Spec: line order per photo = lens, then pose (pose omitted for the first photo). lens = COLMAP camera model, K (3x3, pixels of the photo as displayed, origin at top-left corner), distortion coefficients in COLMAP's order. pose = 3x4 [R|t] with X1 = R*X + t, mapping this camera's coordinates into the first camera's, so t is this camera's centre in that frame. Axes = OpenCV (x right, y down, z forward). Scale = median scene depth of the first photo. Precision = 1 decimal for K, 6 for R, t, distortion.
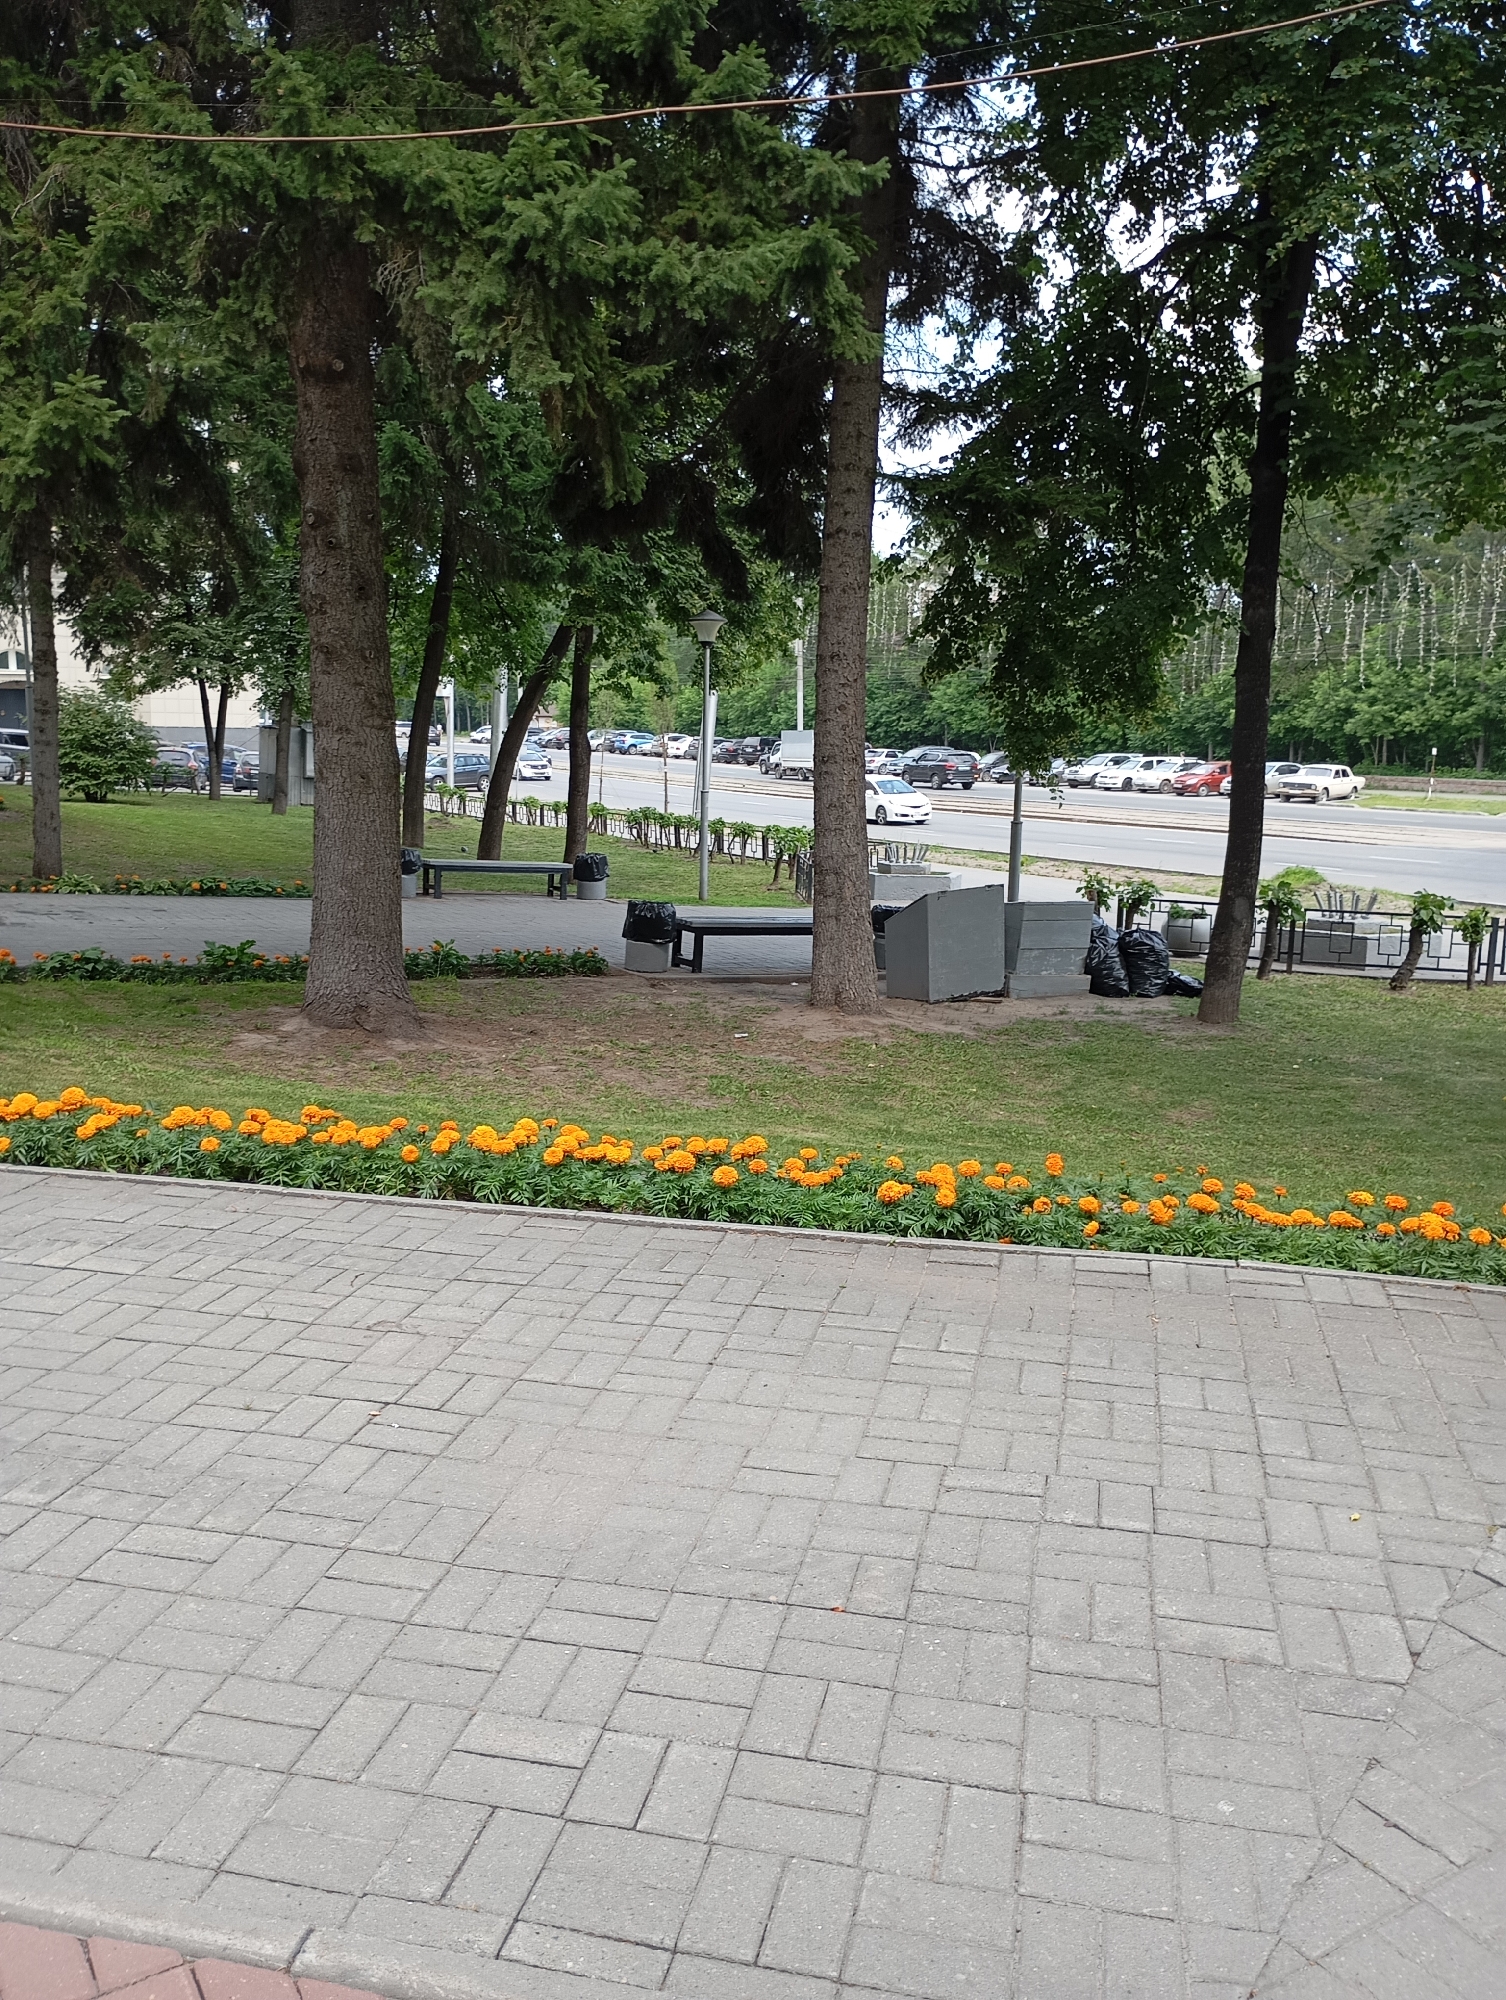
lens RADIAL K [[1645.6, 0, 753.0], [0, 1645.6, 1000.0], [0, 0, 1]] dist [0.082949, -0.093111]
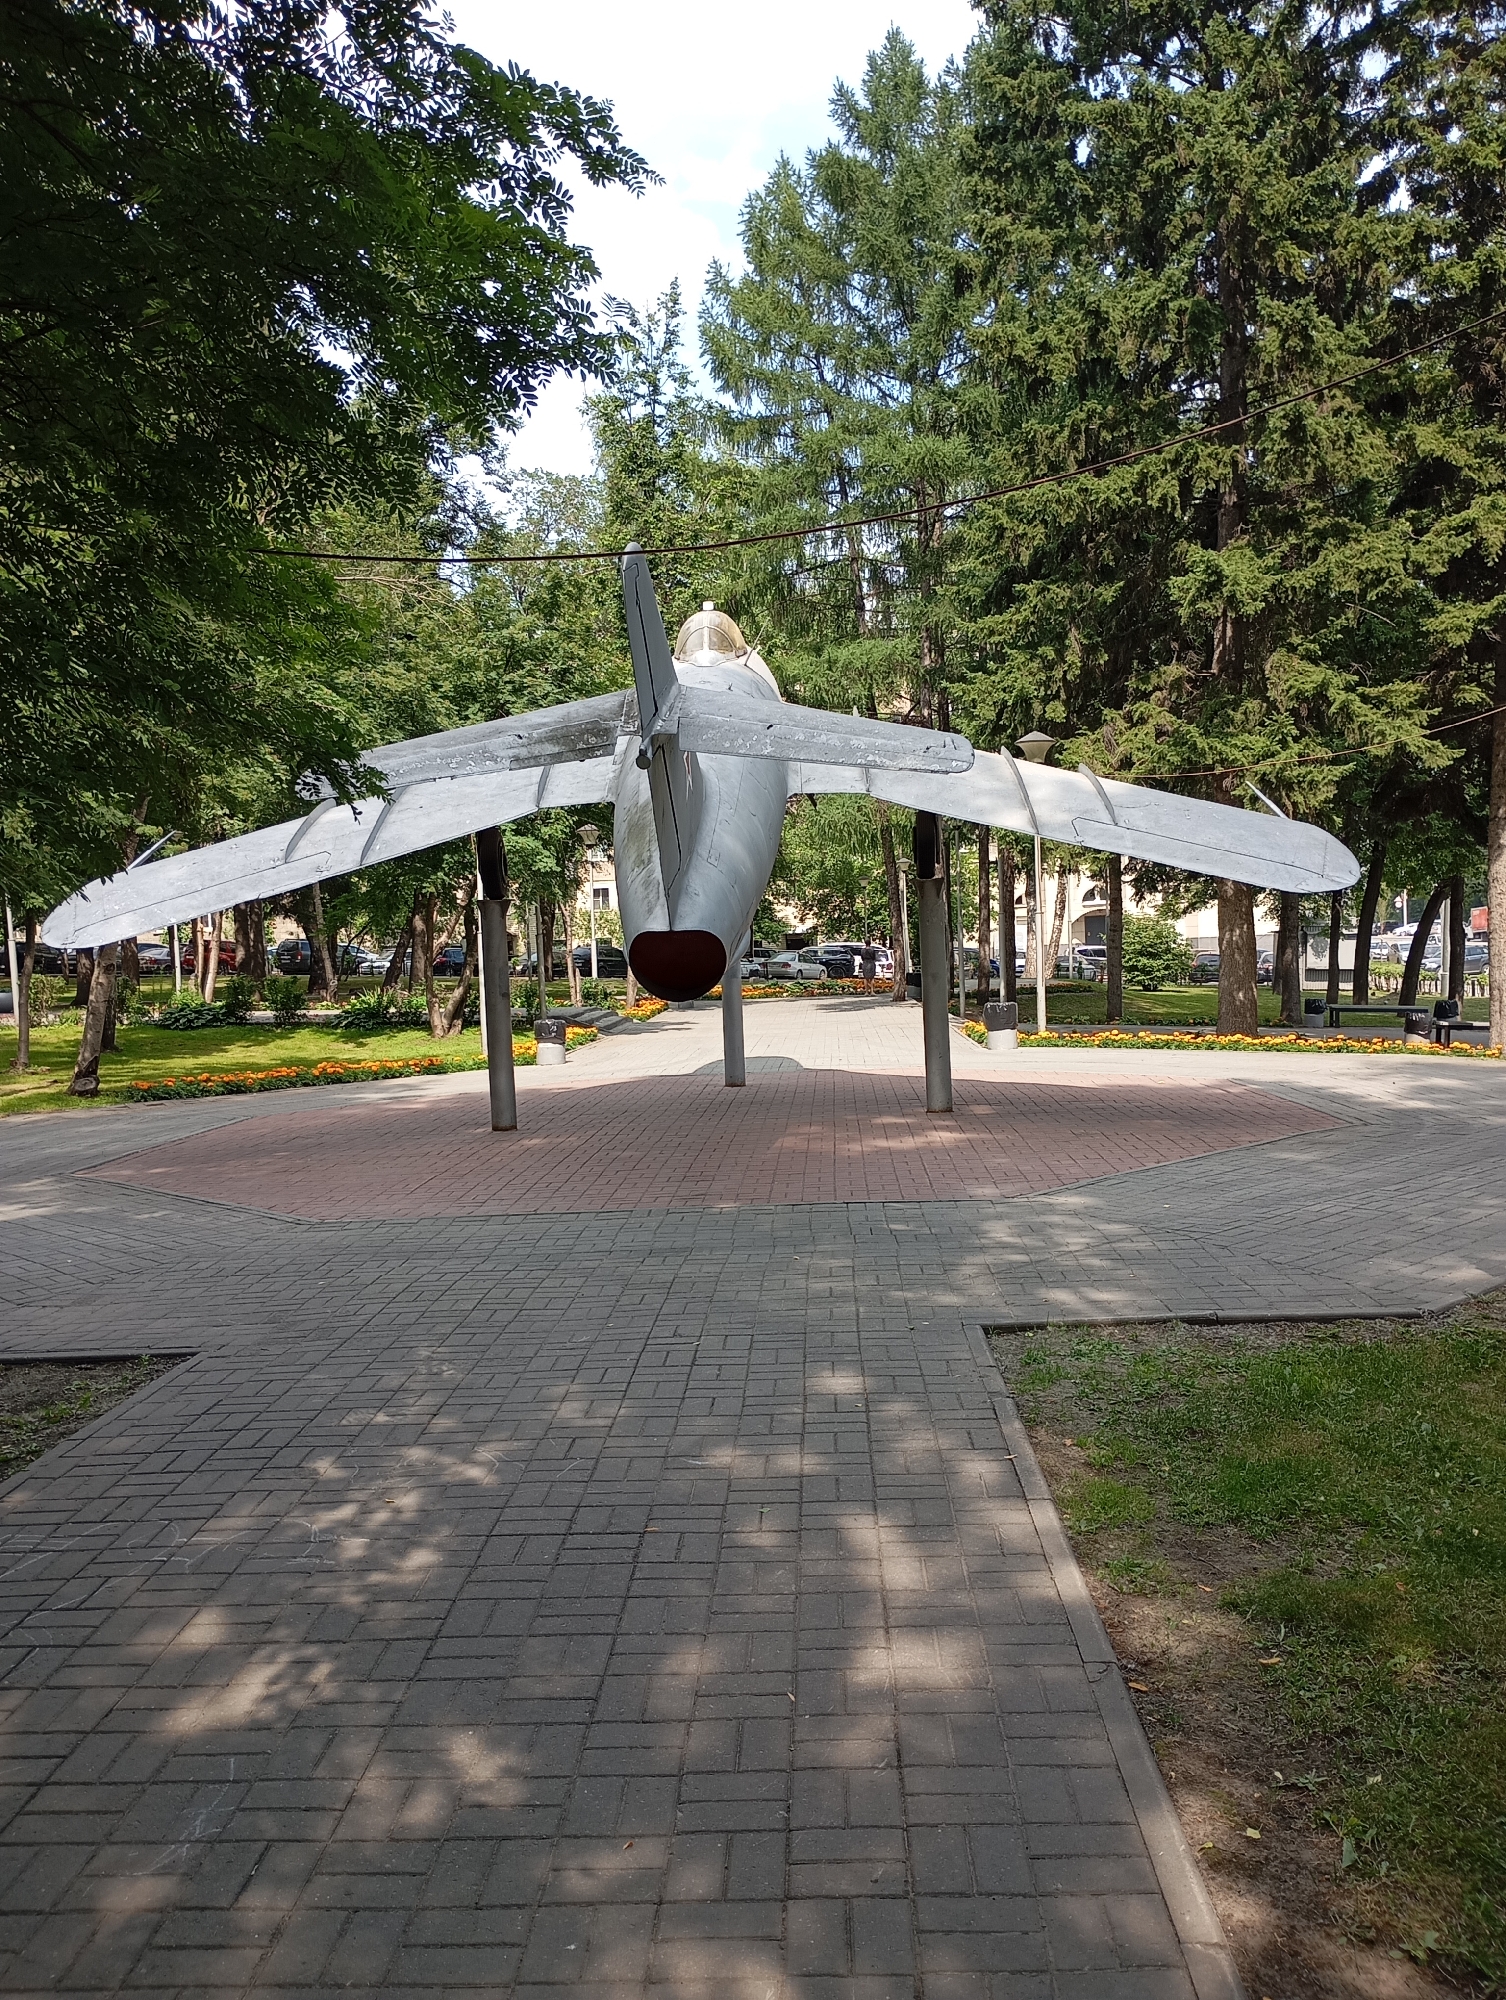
lens RADIAL K [[1645.6, 0, 753.0], [0, 1645.6, 1000.0], [0, 0, 1]] dist [0.082949, -0.093111]
pose [[0.815594, -0.025152, -0.578078, 0.144640], [-0.047508, 0.992771, -0.110223, 0.059714], [0.576671, 0.117360, 0.808503, -0.334411]]
